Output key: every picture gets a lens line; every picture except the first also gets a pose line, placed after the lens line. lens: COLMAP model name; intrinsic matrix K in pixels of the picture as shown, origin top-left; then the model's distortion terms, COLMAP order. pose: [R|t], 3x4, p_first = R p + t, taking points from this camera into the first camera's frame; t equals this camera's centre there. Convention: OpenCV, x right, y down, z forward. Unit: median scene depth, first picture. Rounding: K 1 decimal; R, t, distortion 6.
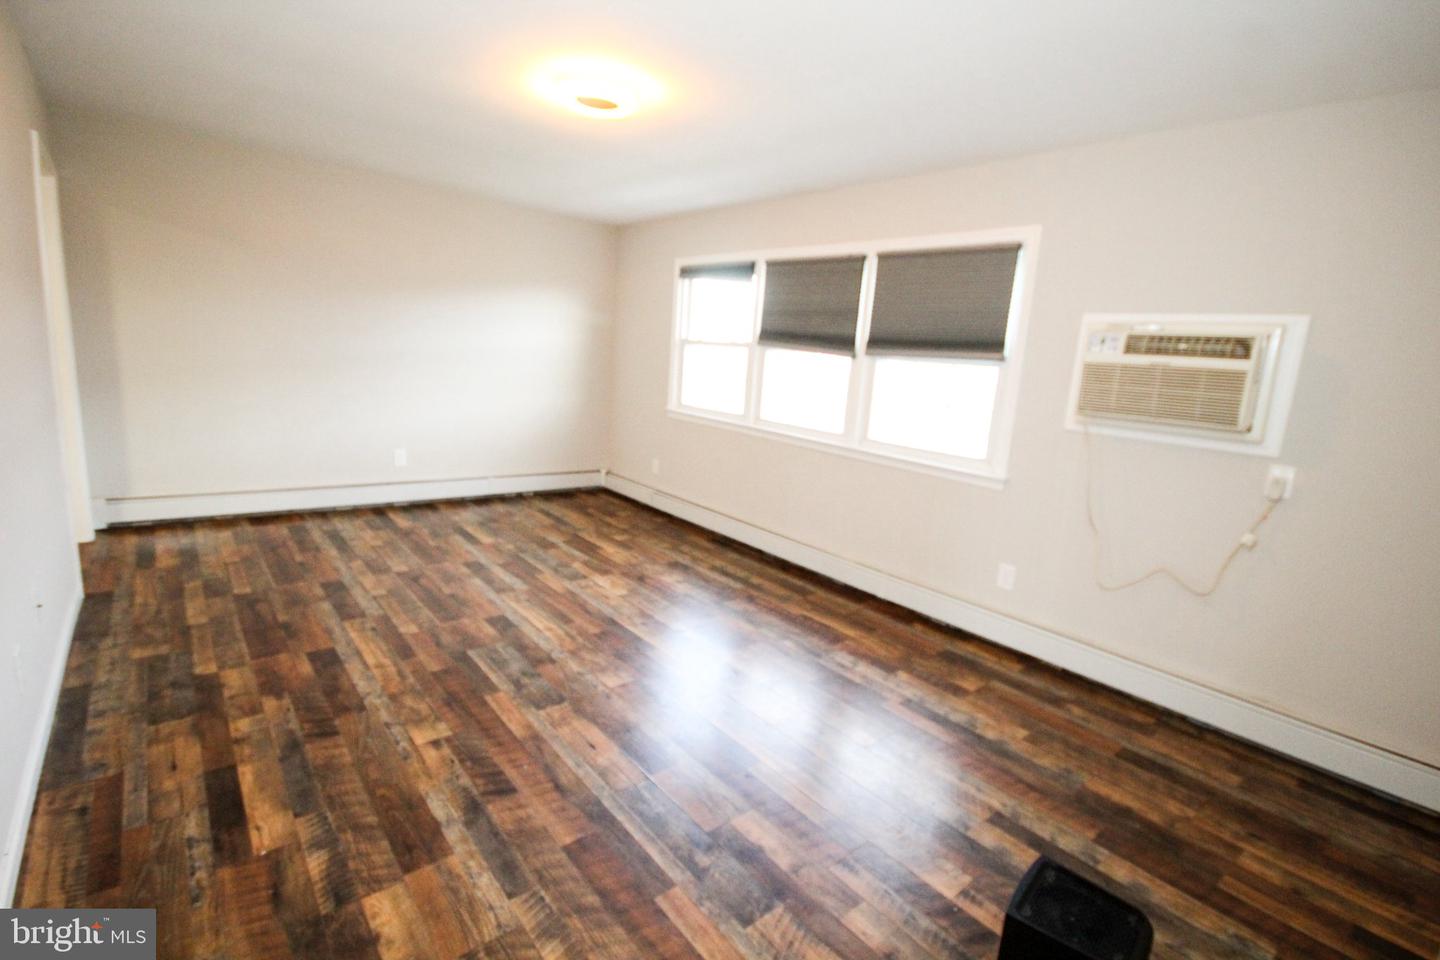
lens RADIAL K [[660.9, 0, 727.3], [0, 660.9, 479.7], [0, 0, 1]] dist [0.002676, -0.010412]
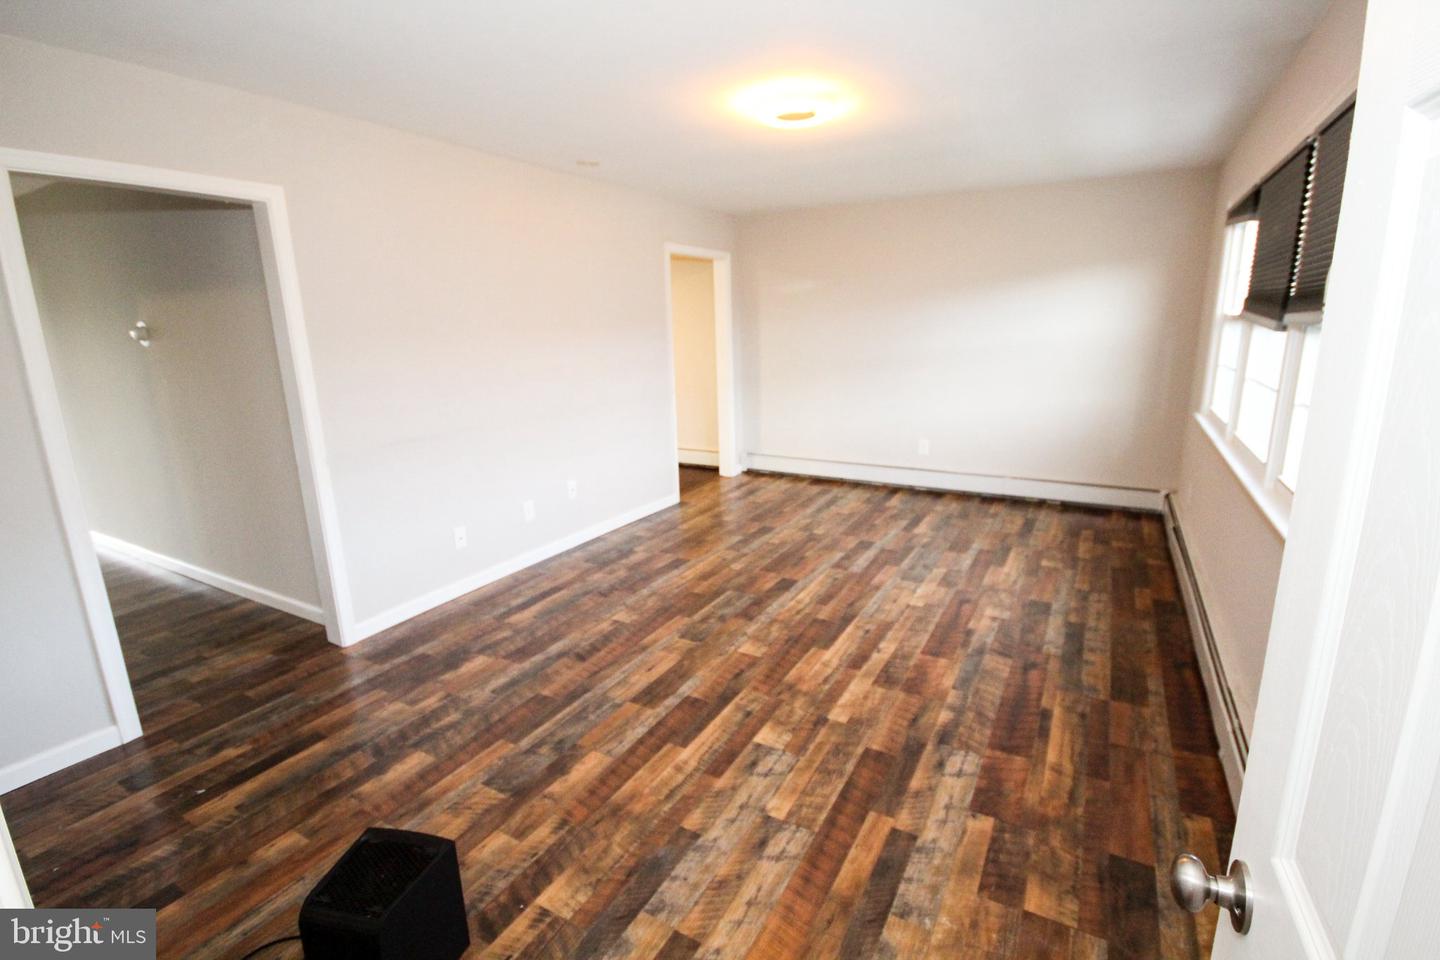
lens RADIAL K [[660.9, 0, 727.3], [0, 660.9, 479.7], [0, 0, 1]] dist [0.002676, -0.010412]
pose [[0.343244, 0.133584, -0.929698, 0.648933], [-0.129529, 0.987109, 0.094011, -0.061041], [0.930272, 0.088154, 0.356122, 0.438840]]
